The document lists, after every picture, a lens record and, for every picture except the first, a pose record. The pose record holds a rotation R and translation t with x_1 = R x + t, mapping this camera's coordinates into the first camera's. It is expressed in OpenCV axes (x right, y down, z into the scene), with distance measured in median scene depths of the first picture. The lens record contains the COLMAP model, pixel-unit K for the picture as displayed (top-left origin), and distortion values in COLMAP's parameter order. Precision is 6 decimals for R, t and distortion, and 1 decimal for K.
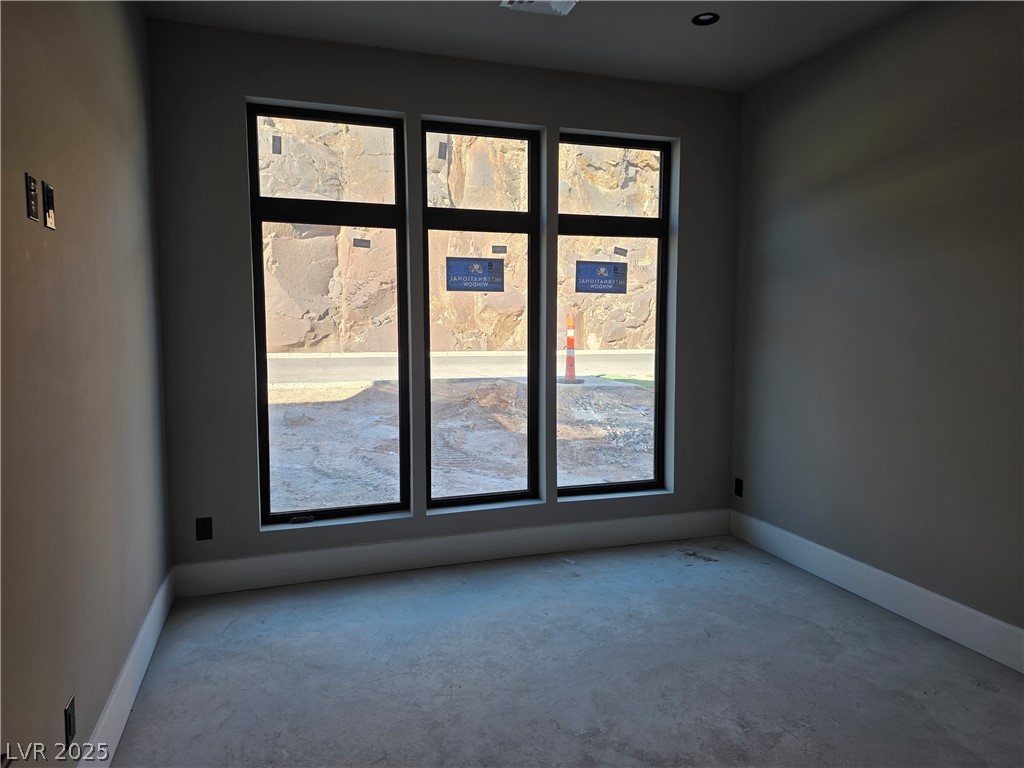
lens RADIAL K [[770.8, 0, 512.0], [0, 770.8, 384.0], [0, 0, 1]] dist [0.002068, 0.000127]
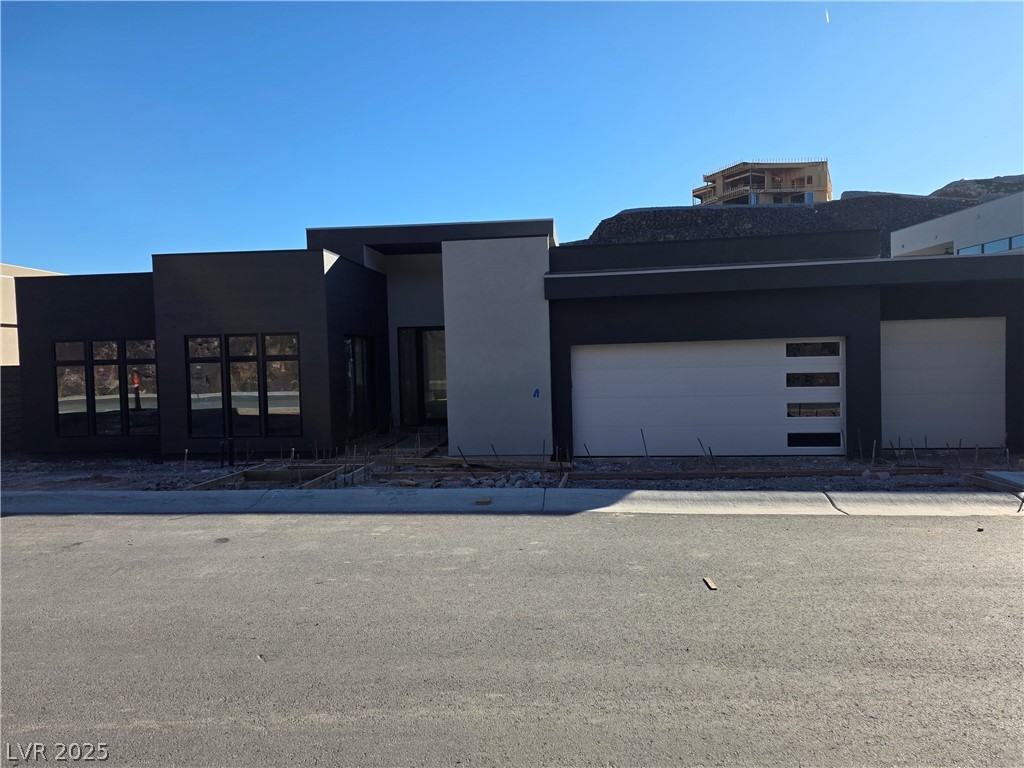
lens RADIAL K [[684.8, 0, 512.0], [0, 684.8, 384.0], [0, 0, 1]] dist [0.023531, 0.000032]
pose [[0.839503, -0.081360, 0.537230, -0.064525], [0.108383, 0.993931, -0.018841, 0.073369], [-0.532436, 0.074044, 0.843225, -1.037329]]
